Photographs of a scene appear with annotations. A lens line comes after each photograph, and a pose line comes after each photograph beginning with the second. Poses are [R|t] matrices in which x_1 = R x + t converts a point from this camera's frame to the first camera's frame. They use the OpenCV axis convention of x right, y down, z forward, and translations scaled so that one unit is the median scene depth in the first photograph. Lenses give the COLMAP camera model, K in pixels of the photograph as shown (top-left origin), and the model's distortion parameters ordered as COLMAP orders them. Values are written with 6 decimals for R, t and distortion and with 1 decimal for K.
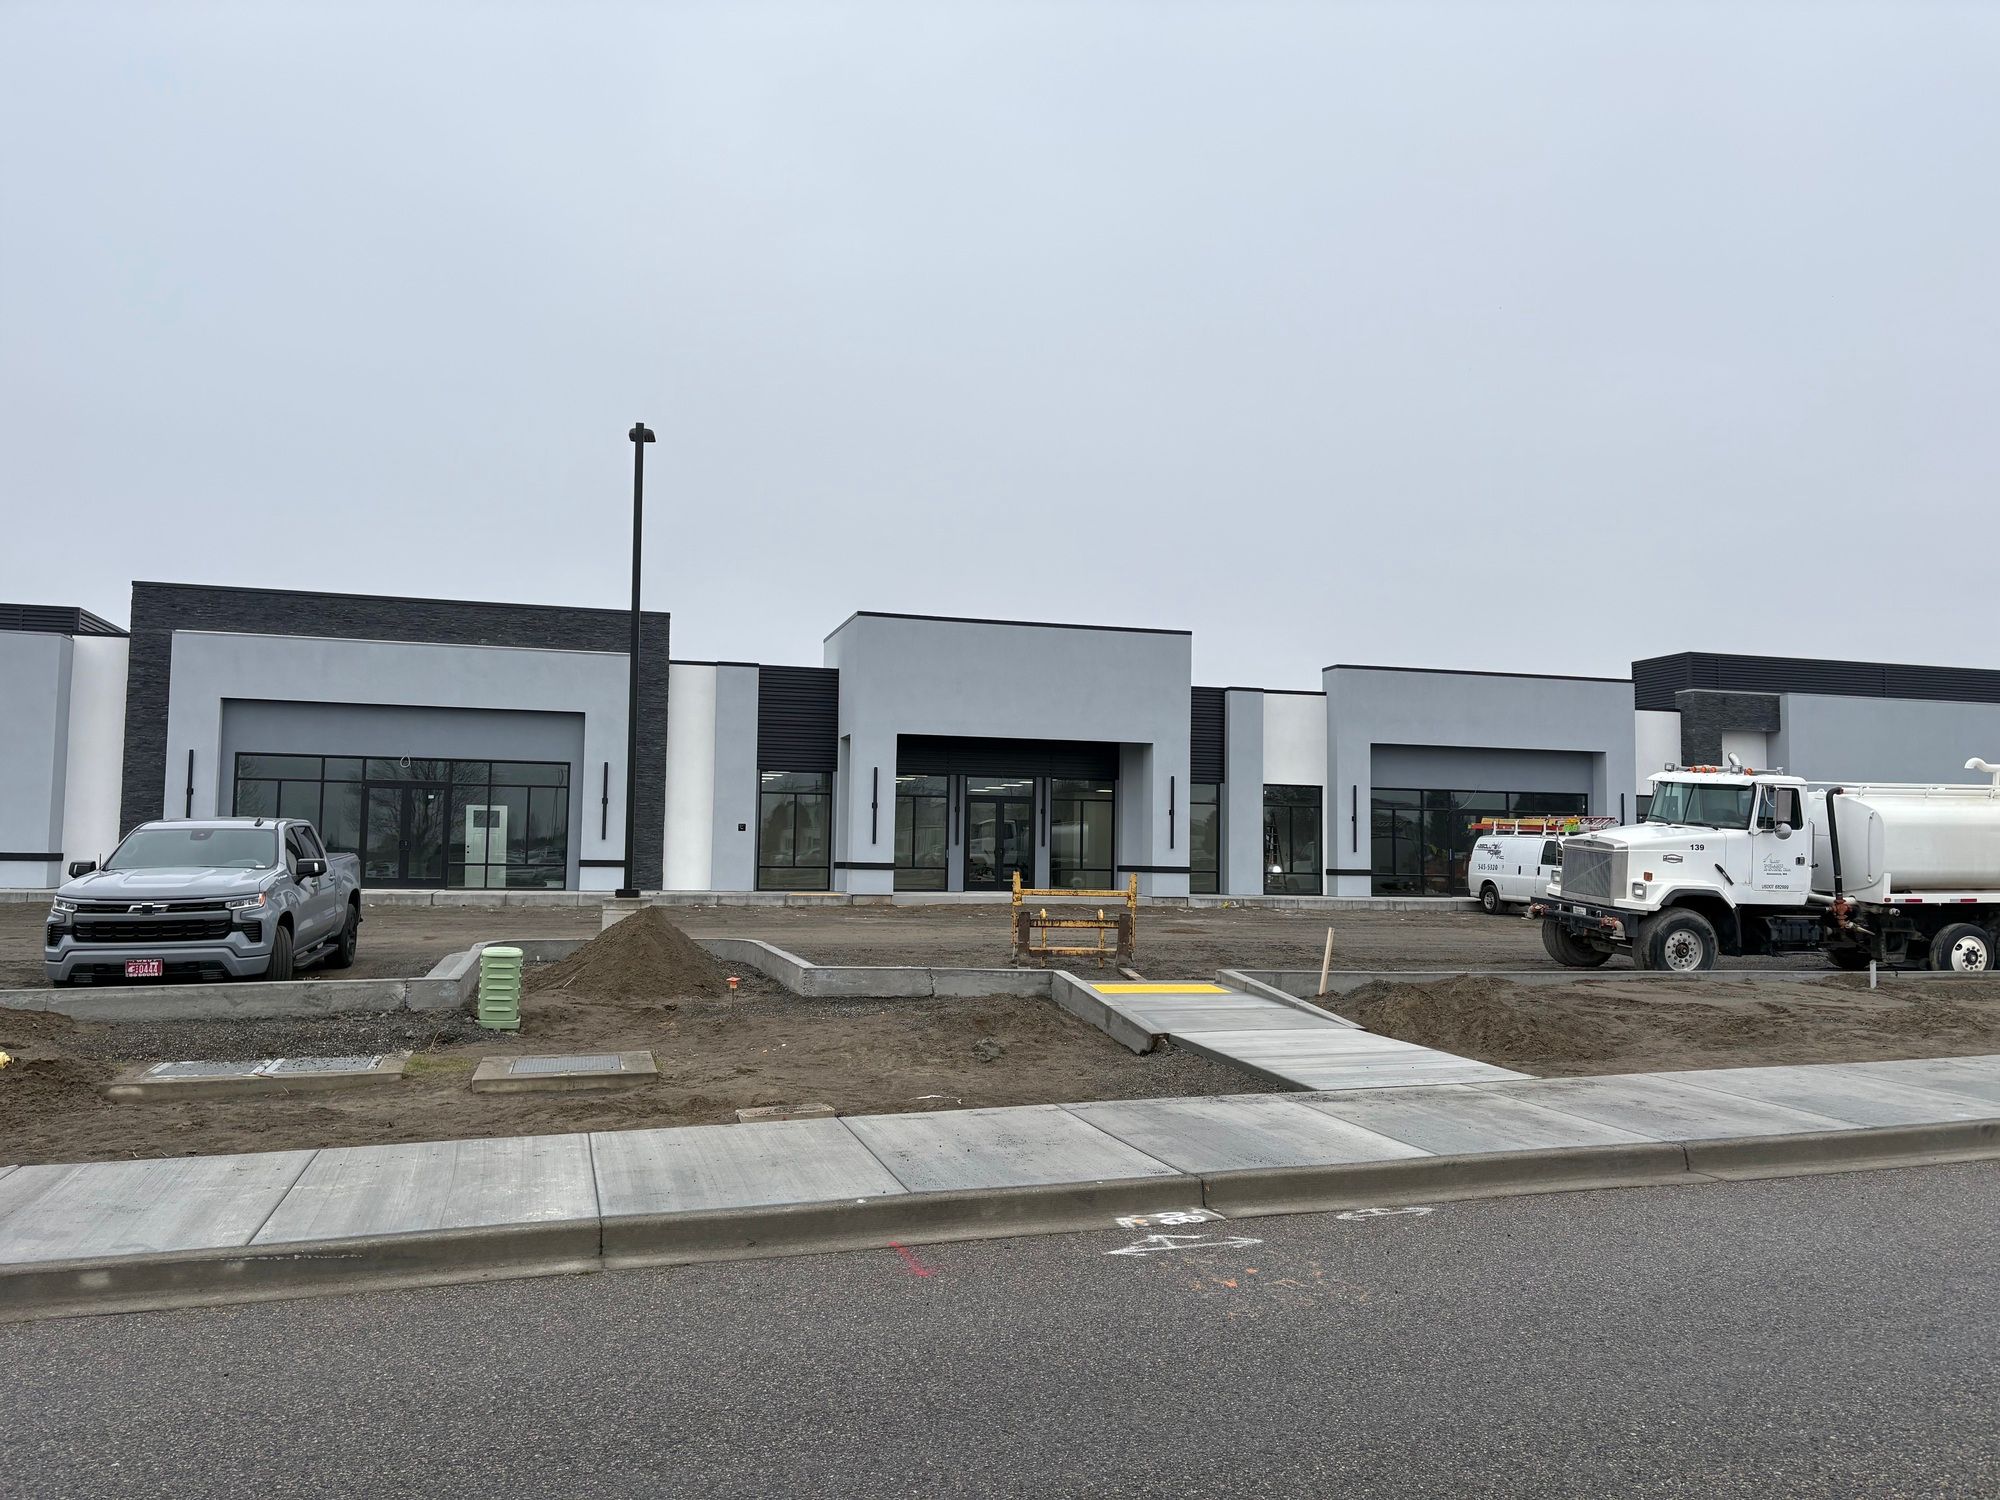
lens RADIAL K [[1494.1, 0, 1003.4], [0, 1494.1, 757.1], [0, 0, 1]] dist [0.050831, -0.052748]
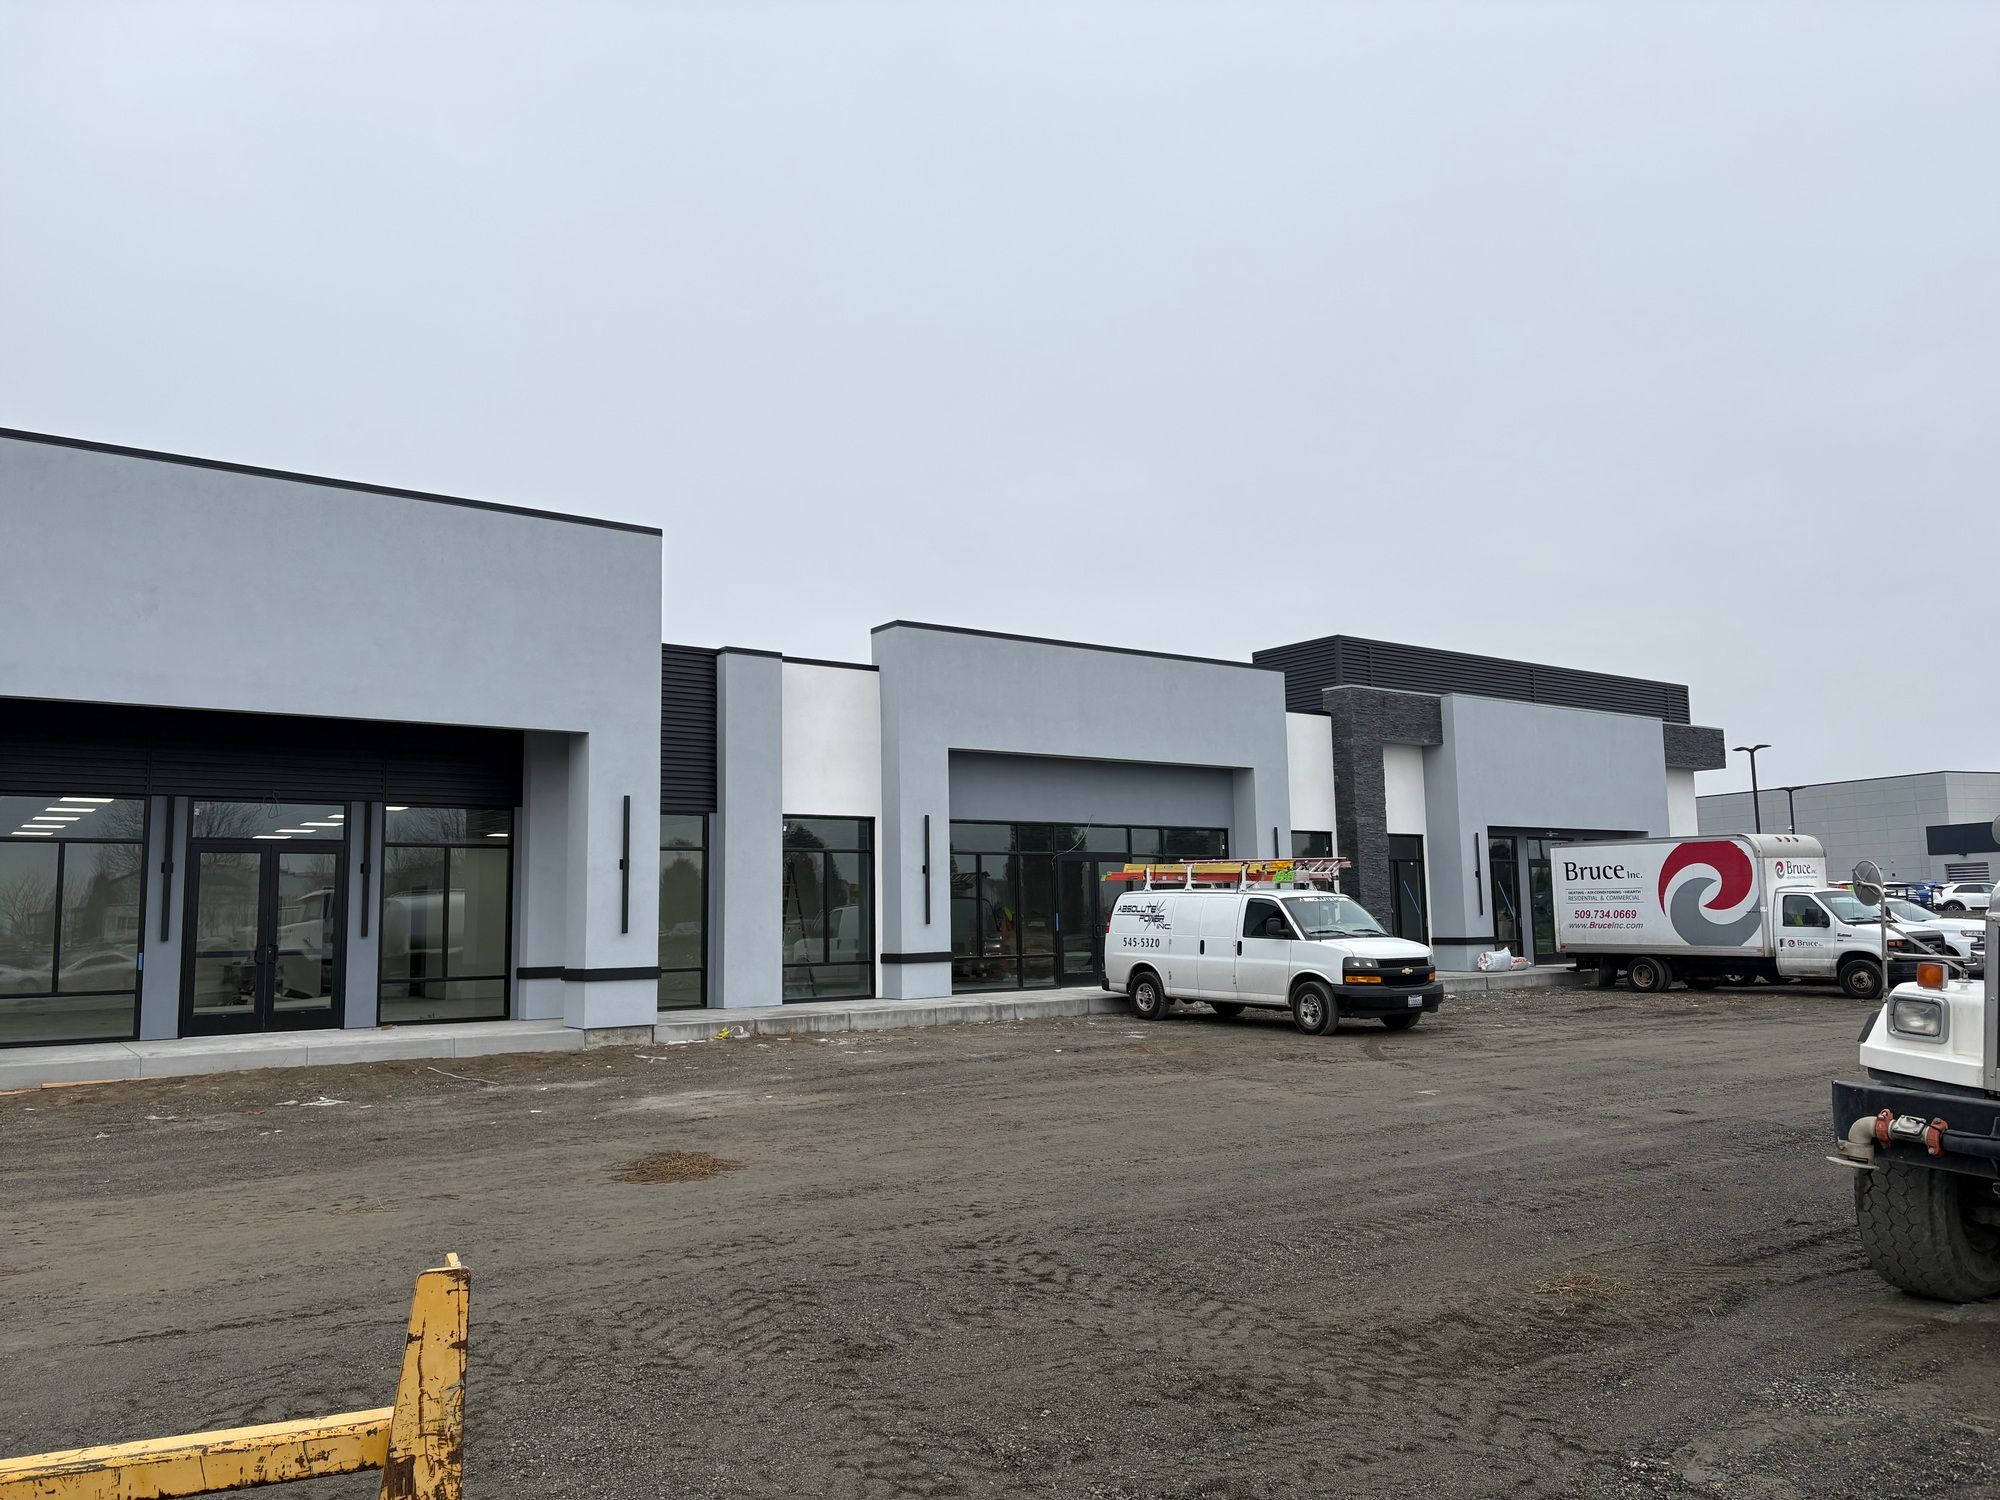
lens RADIAL K [[1494.1, 0, 987.1], [0, 1494.1, 737.6], [0, 0, 1]] dist [0.050831, -0.052748]
pose [[0.938888, 0.009979, 0.344079, 0.046495], [0.008933, 0.998537, -0.053336, 0.020193], [-0.344108, 0.053150, 0.937425, 0.422080]]
